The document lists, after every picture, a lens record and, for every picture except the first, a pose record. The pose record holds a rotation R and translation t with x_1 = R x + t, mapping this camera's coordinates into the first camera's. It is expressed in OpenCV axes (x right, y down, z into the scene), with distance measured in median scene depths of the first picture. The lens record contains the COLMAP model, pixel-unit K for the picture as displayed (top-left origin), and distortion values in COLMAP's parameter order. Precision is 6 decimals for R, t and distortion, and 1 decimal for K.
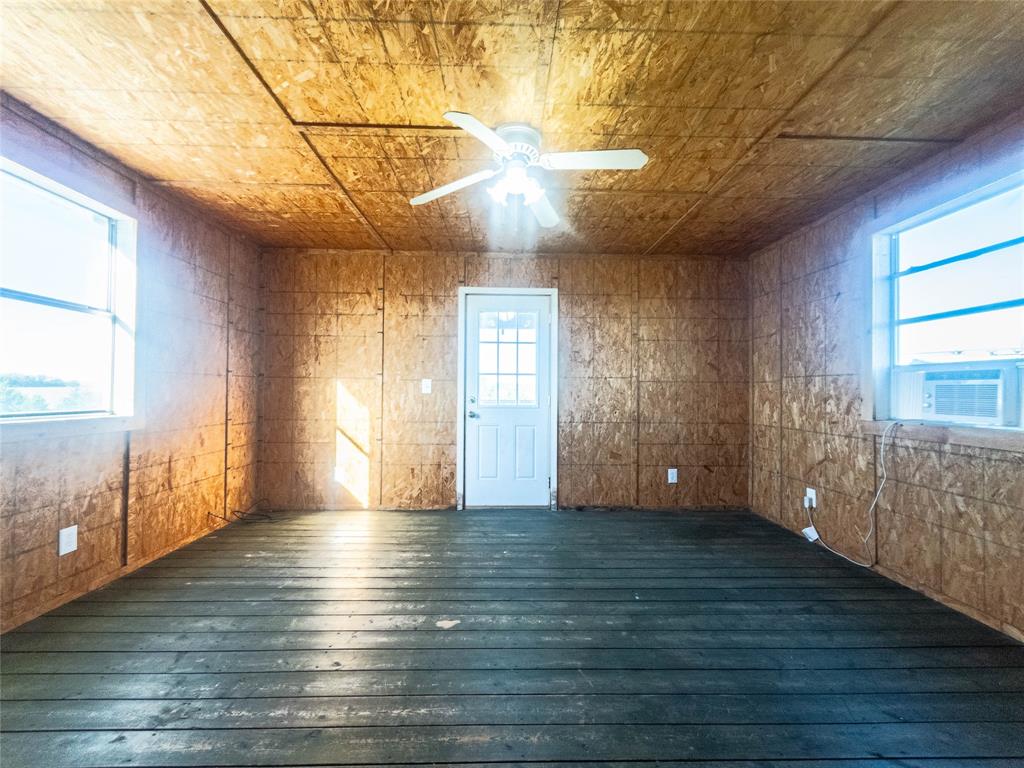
lens RADIAL K [[417.2, 0, 512.2], [0, 417.2, 387.4], [0, 0, 1]] dist [0.001437, 0.000422]
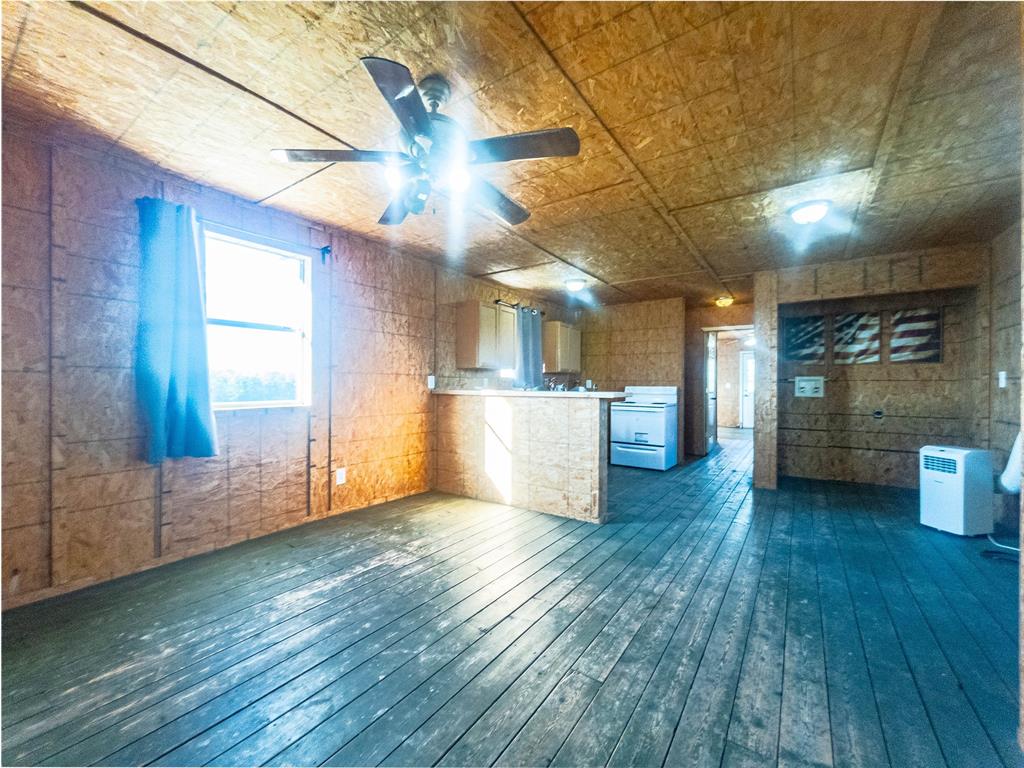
lens RADIAL K [[417.2, 0, 511.6], [0, 417.2, 384.6], [0, 0, 1]] dist [0.001437, 0.000422]
pose [[0.803005, -0.011369, -0.595864, 0.295683], [0.010781, 0.999932, -0.004550, 0.006987], [0.595875, -0.002771, 0.803072, 0.228082]]
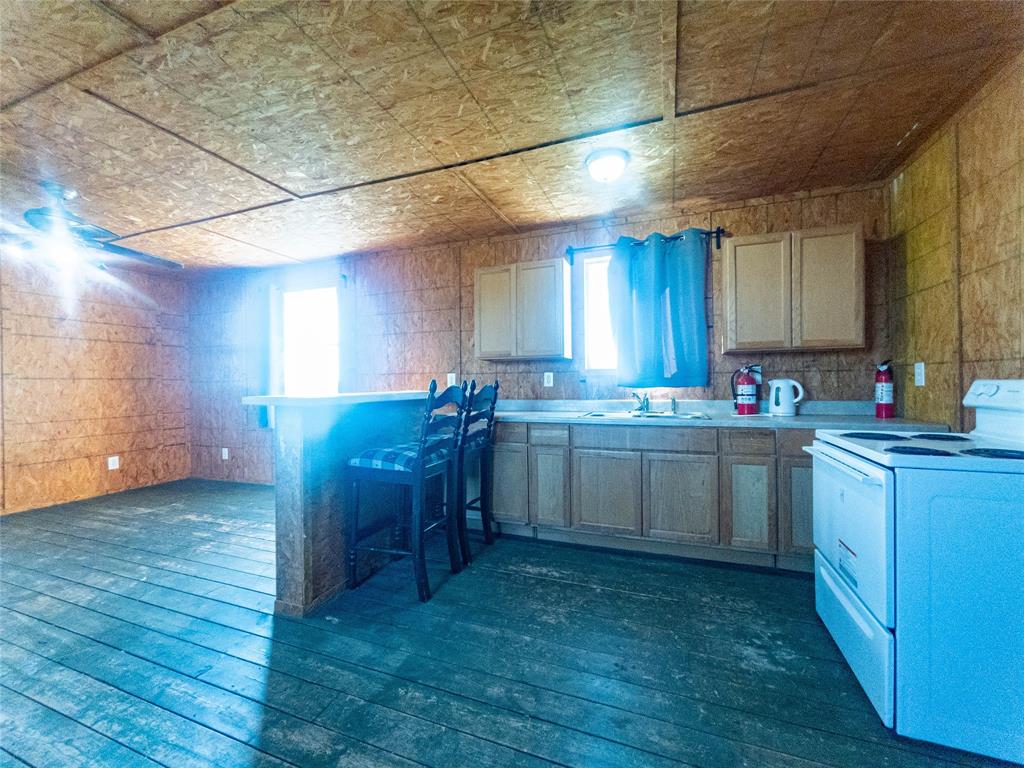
lens RADIAL K [[417.2, 0, 514.4], [0, 417.2, 384.7], [0, 0, 1]] dist [0.001437, 0.000422]
pose [[-0.384716, -0.004563, -0.923024, 0.301377], [0.012830, 0.999865, -0.010290, 0.016063], [0.922946, -0.015801, -0.384606, 1.678133]]
